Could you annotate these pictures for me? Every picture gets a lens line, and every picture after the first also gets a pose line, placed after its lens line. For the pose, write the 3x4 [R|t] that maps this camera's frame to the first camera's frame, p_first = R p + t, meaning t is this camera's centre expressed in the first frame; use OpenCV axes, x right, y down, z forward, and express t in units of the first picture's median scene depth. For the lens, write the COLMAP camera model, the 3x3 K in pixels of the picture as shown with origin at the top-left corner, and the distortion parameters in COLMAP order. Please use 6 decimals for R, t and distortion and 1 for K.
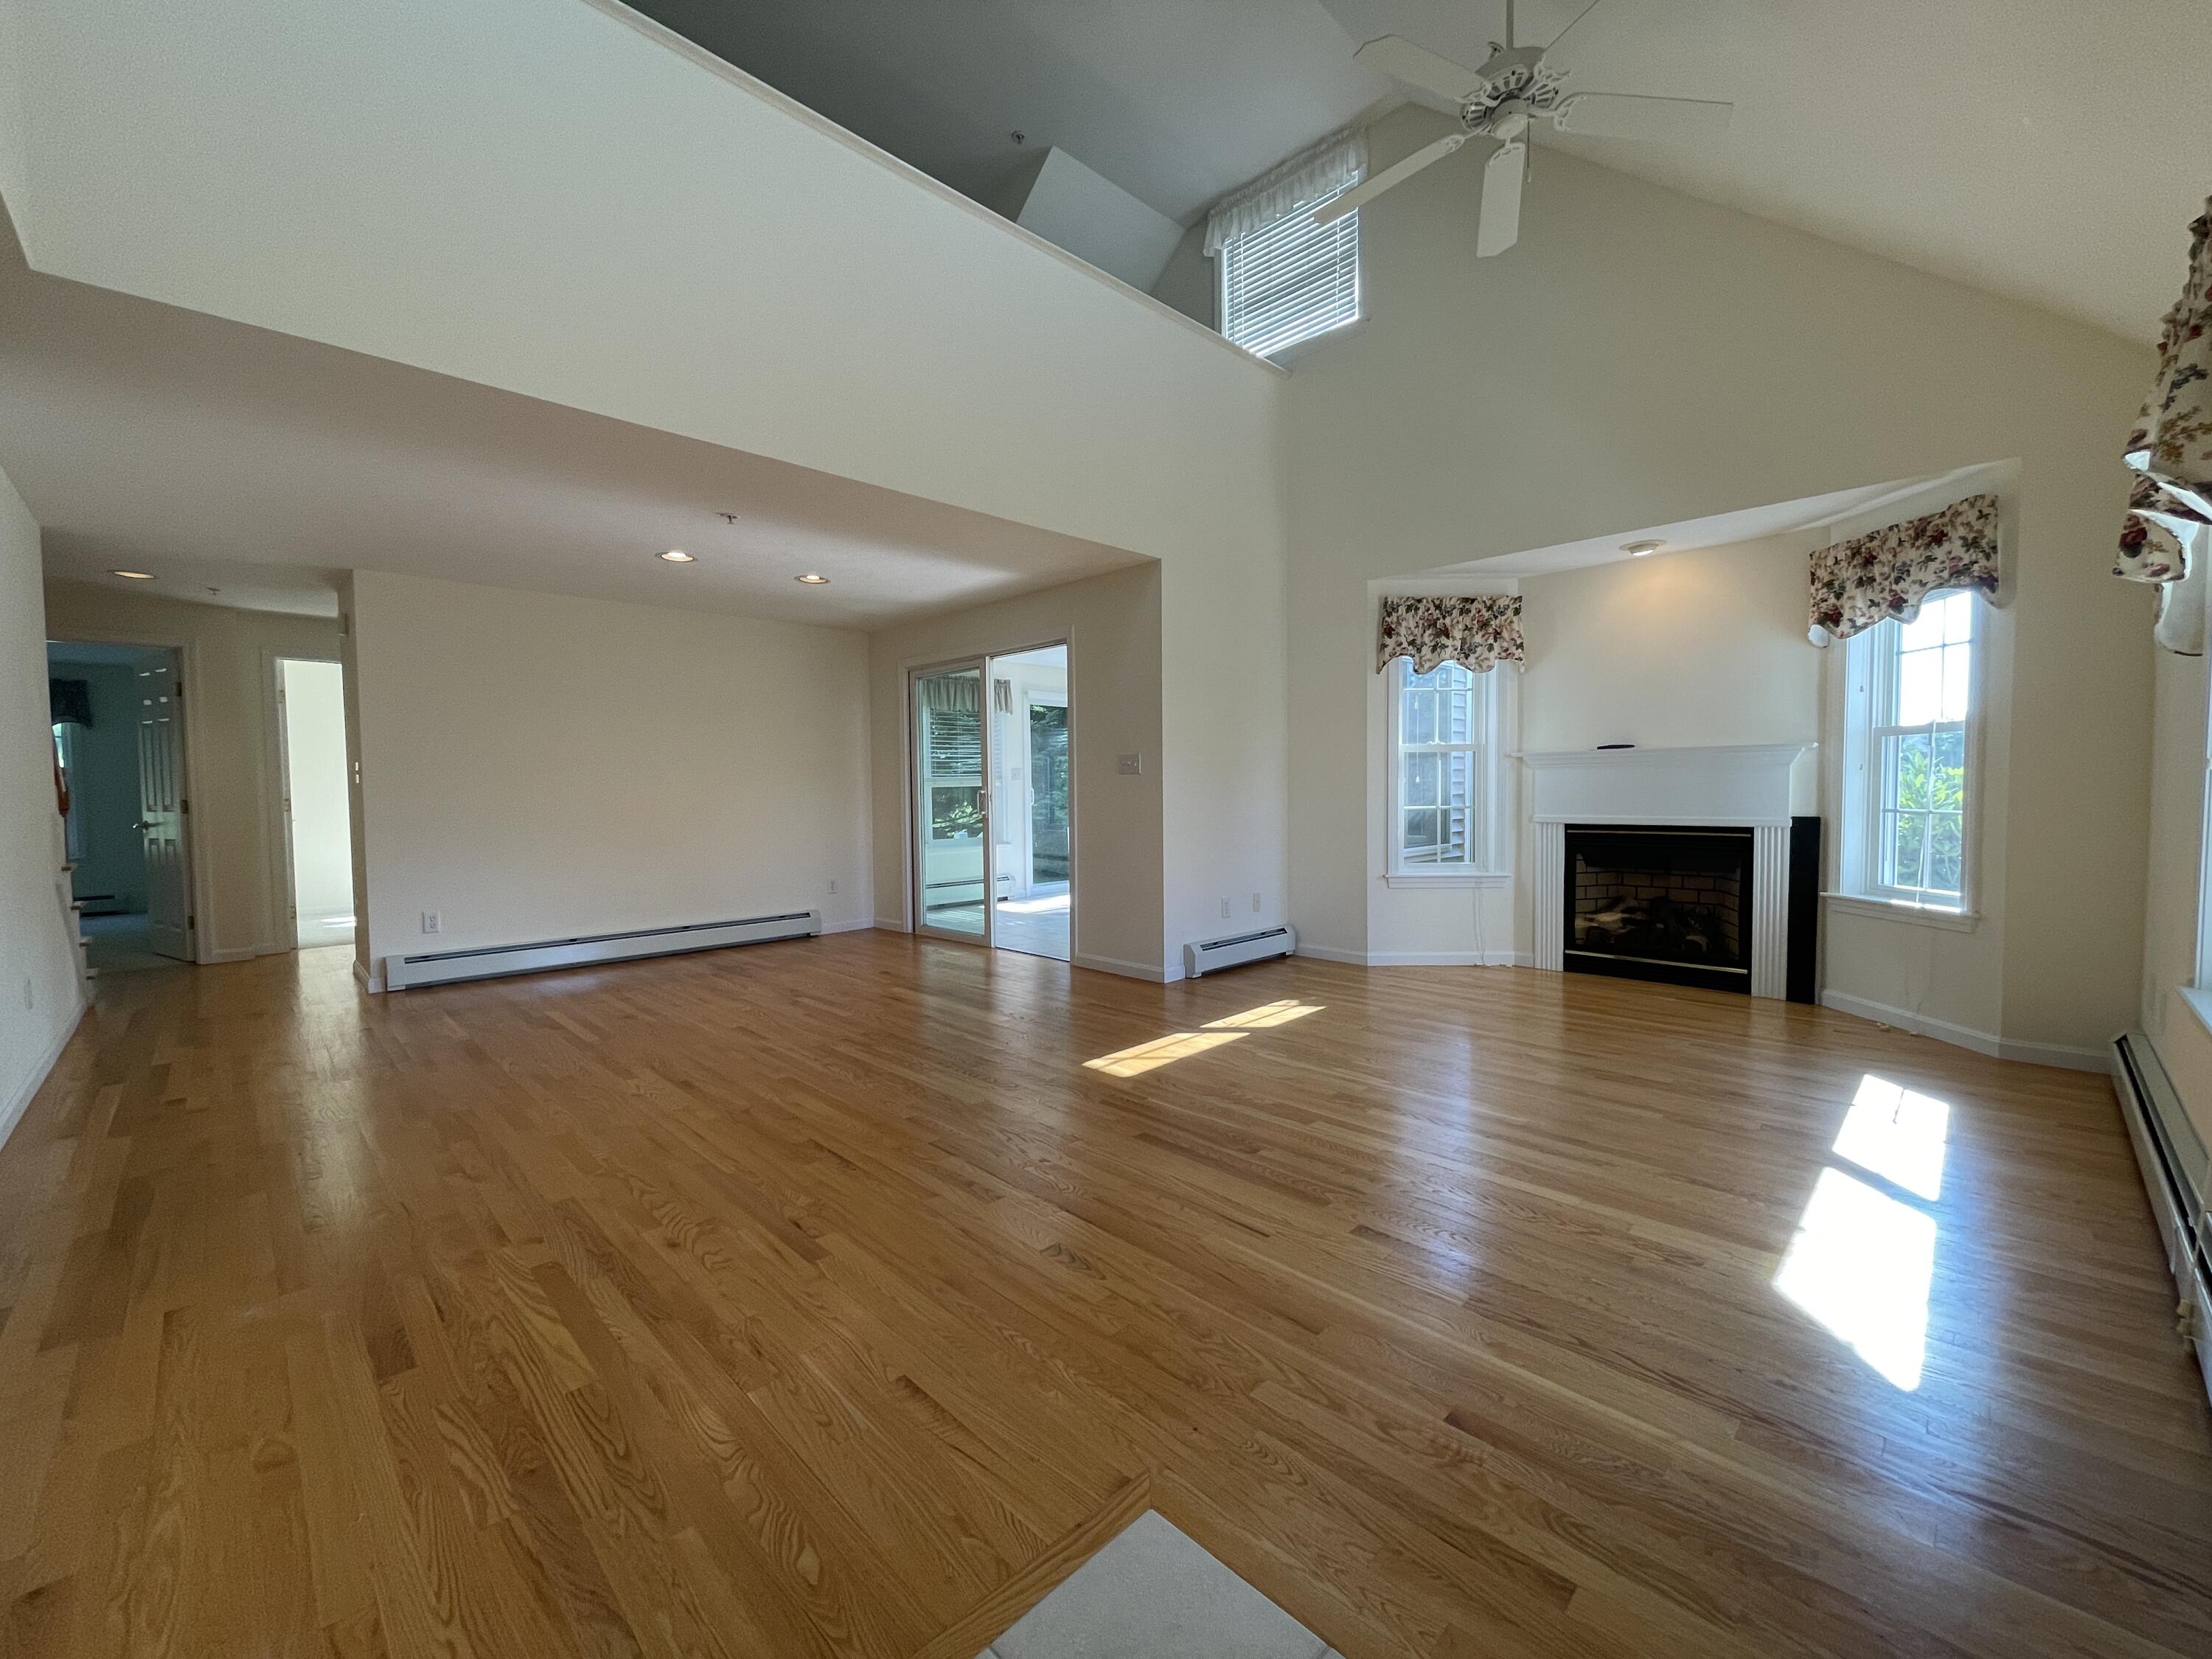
lens RADIAL K [[890.5, 0, 1110.4], [0, 890.5, 825.8], [0, 0, 1]] dist [0.011037, -0.000094]
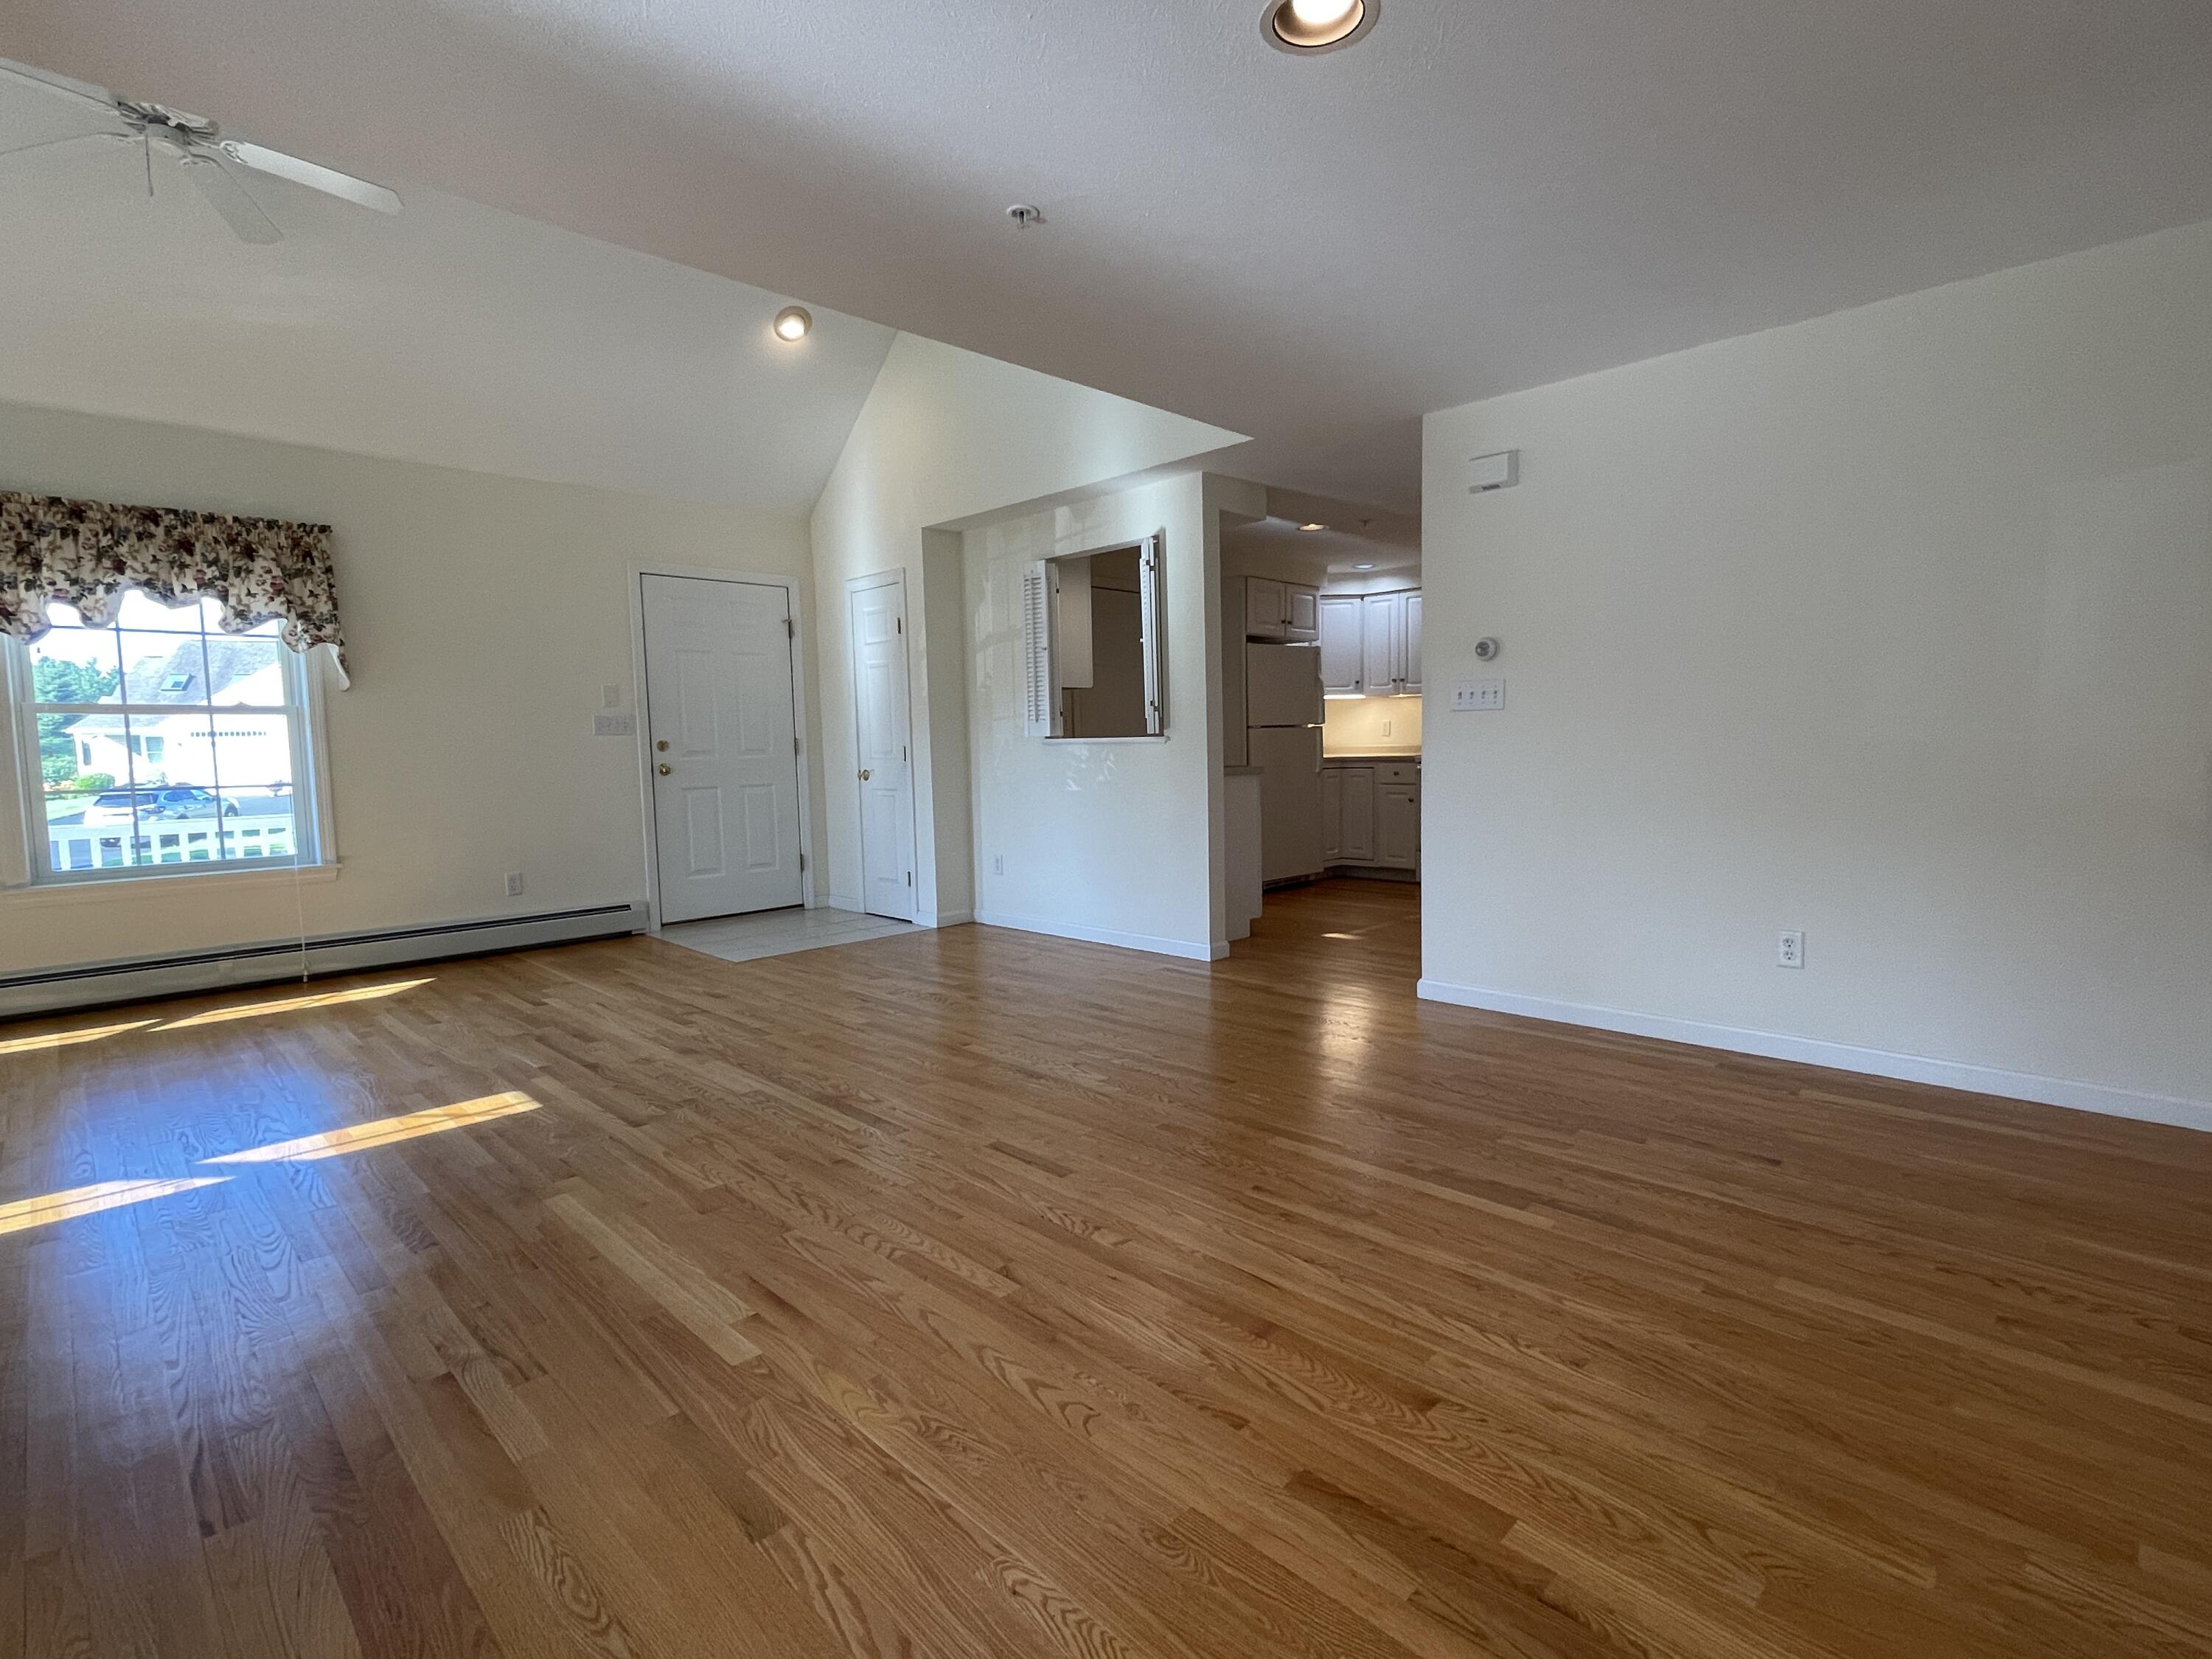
lens RADIAL K [[1072.3, 0, 1098.3], [0, 1072.3, 816.9], [0, 0, 1]] dist [0.002235, 0.001010]
pose [[-0.999442, 0.031430, 0.011278, -0.465177], [0.032512, 0.992950, 0.113989, -0.064459], [-0.007616, 0.114292, -0.993418, 1.665102]]
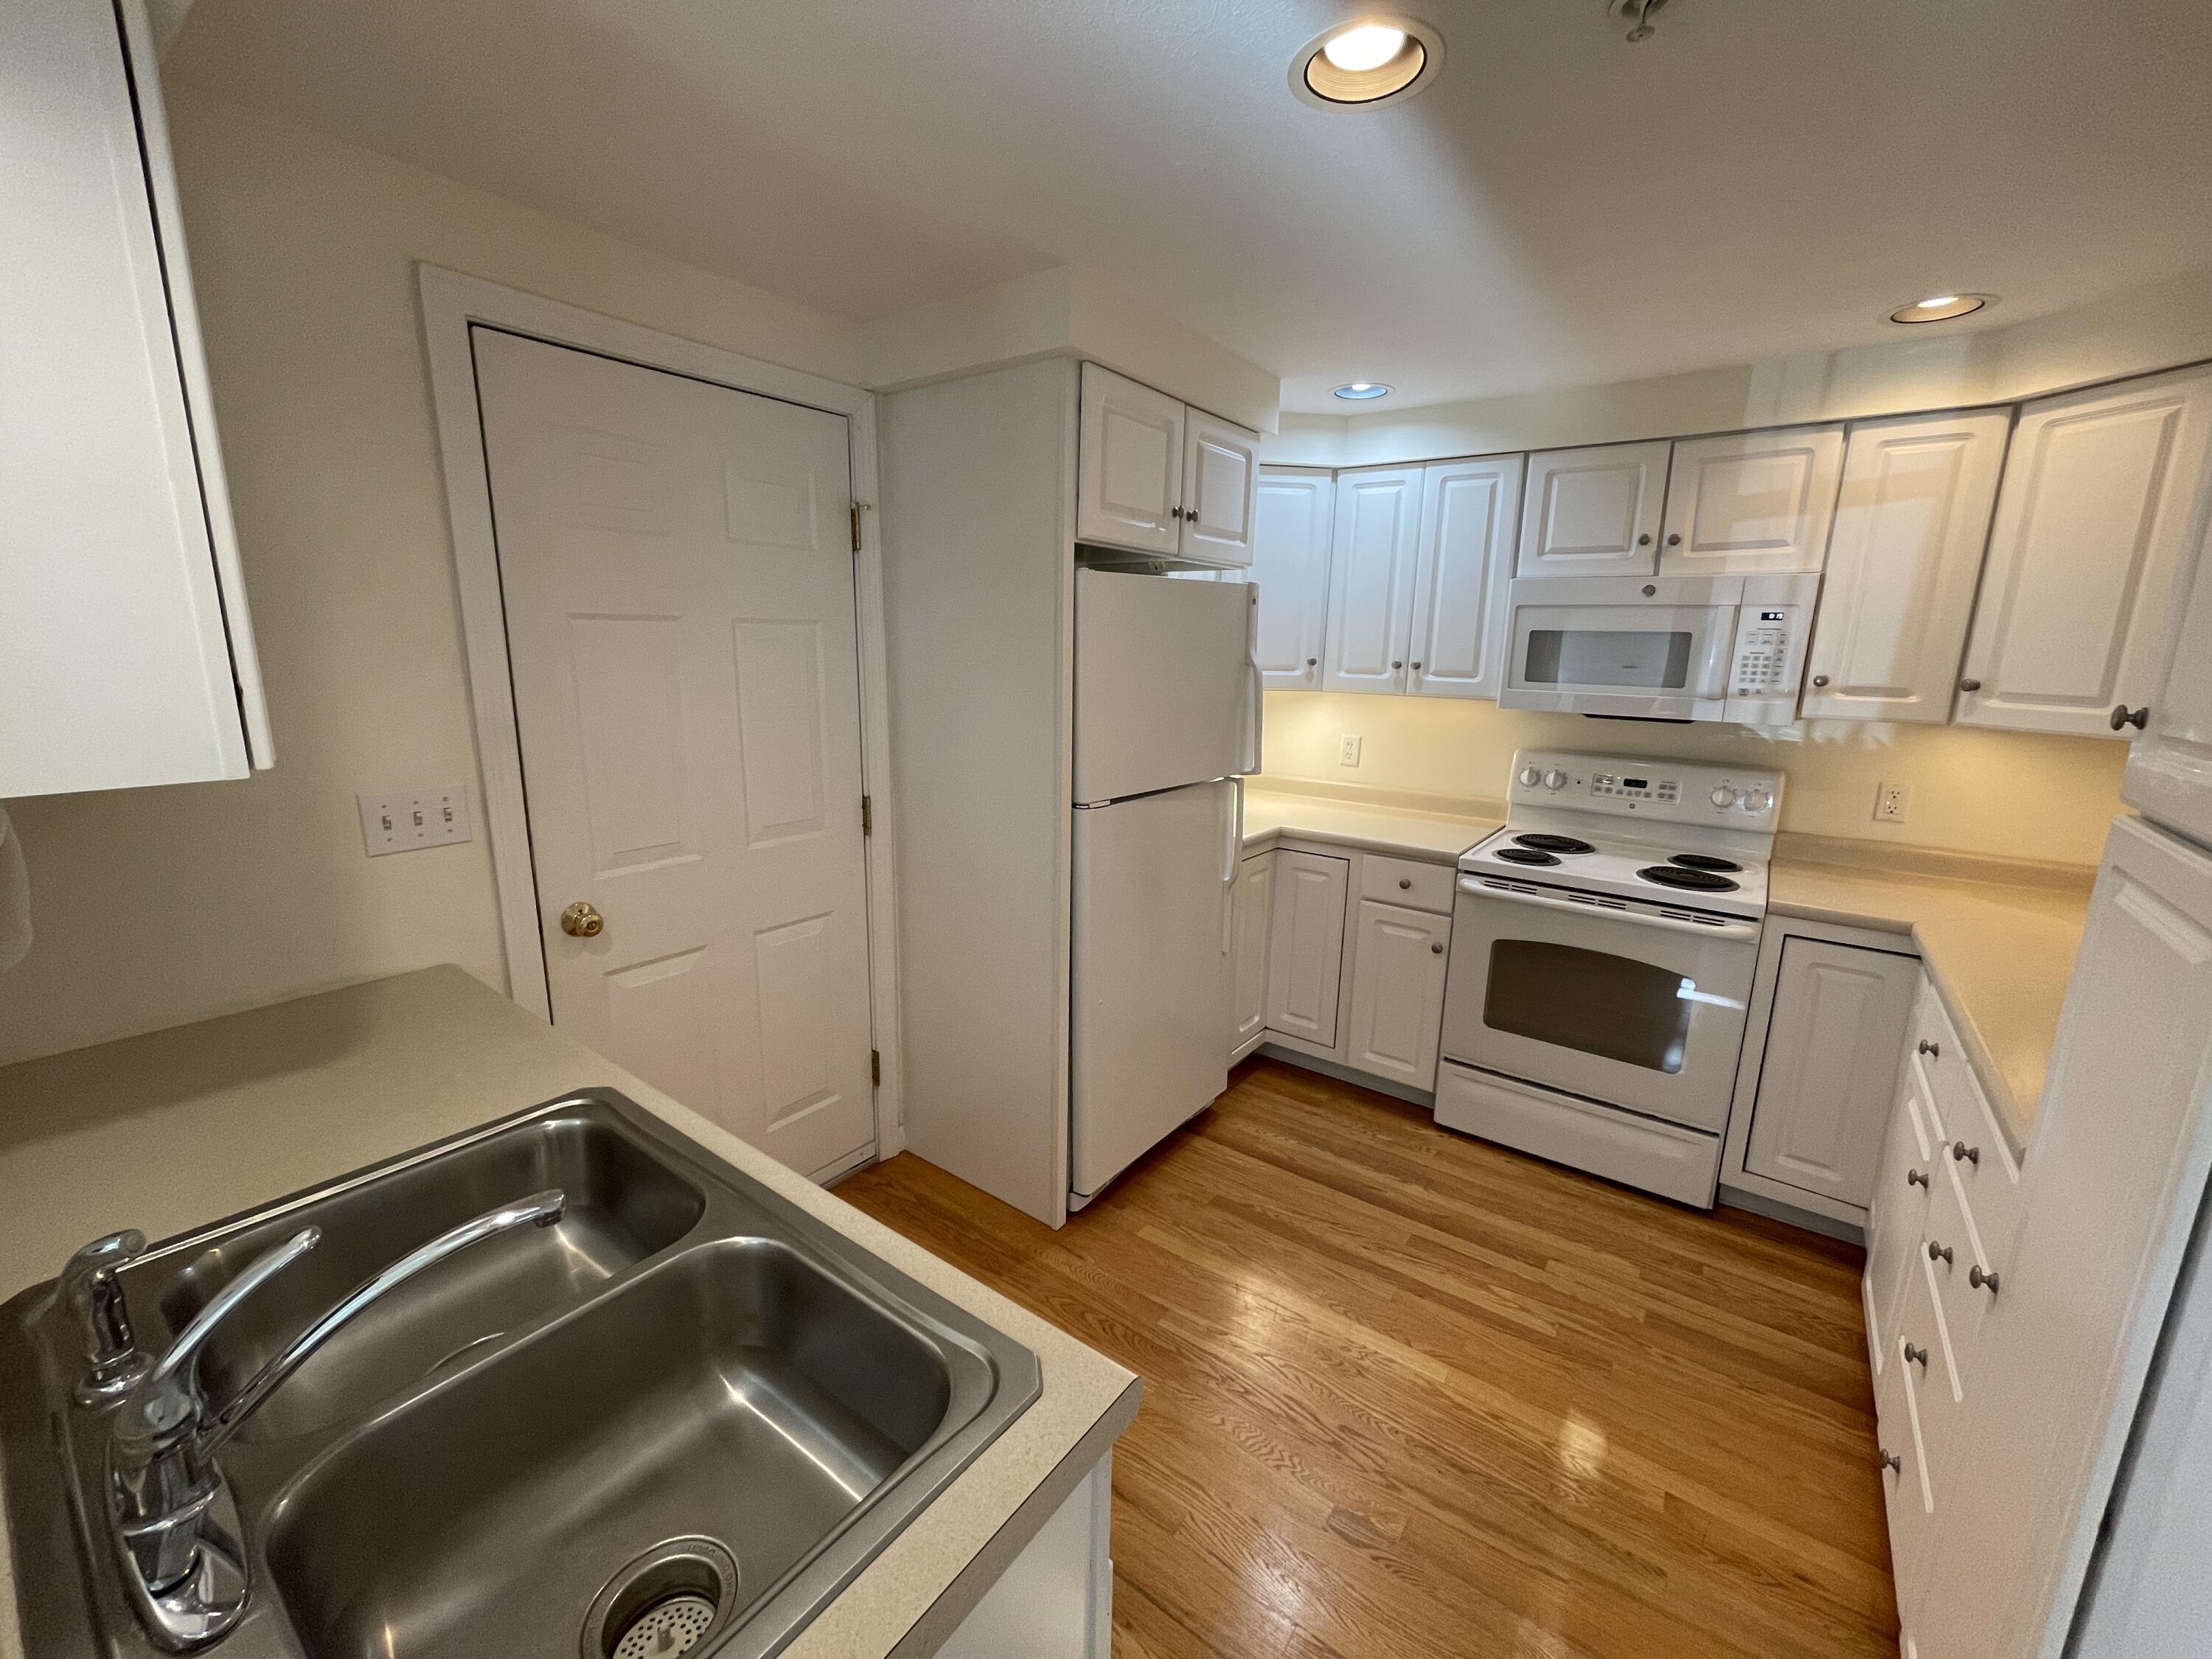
lens RADIAL K [[890.5, 0, 1110.4], [0, 890.5, 825.8], [0, 0, 1]] dist [0.011037, -0.000094]
pose [[-0.988473, 0.023954, -0.149488, -0.639750], [-0.014072, 0.968591, 0.248259, -0.123536], [0.150740, 0.247501, -0.957090, 0.391263]]
